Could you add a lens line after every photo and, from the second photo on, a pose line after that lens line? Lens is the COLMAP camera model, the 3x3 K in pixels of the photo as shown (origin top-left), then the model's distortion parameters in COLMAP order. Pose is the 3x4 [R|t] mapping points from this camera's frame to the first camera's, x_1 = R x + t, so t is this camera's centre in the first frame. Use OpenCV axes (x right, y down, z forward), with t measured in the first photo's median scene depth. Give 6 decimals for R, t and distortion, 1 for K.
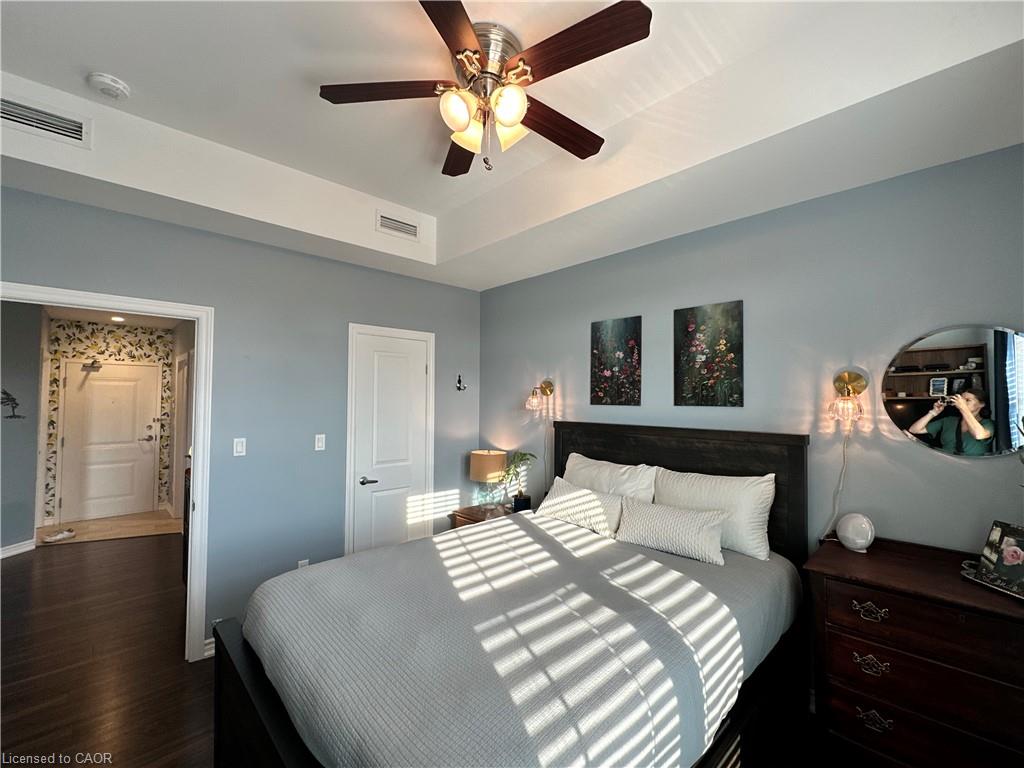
lens RADIAL K [[436.4, 0, 512.0], [0, 436.4, 384.0], [0, 0, 1]] dist [-0.000688, -0.000157]
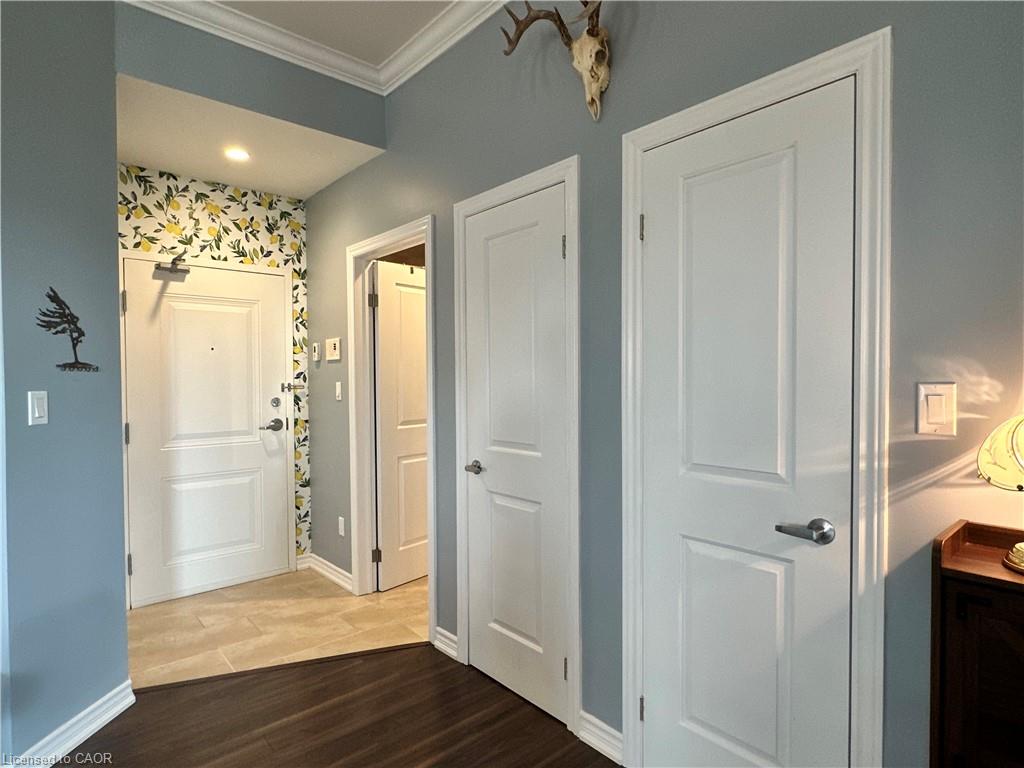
lens RADIAL K [[562.8, 0, 512.0], [0, 562.8, 384.0], [0, 0, 1]] dist [0.000766, -0.000142]
pose [[0.999362, -0.014199, -0.032758, -0.561409], [0.015790, 0.998681, 0.048853, 0.053874], [0.032021, -0.049339, 0.998269, 0.395992]]
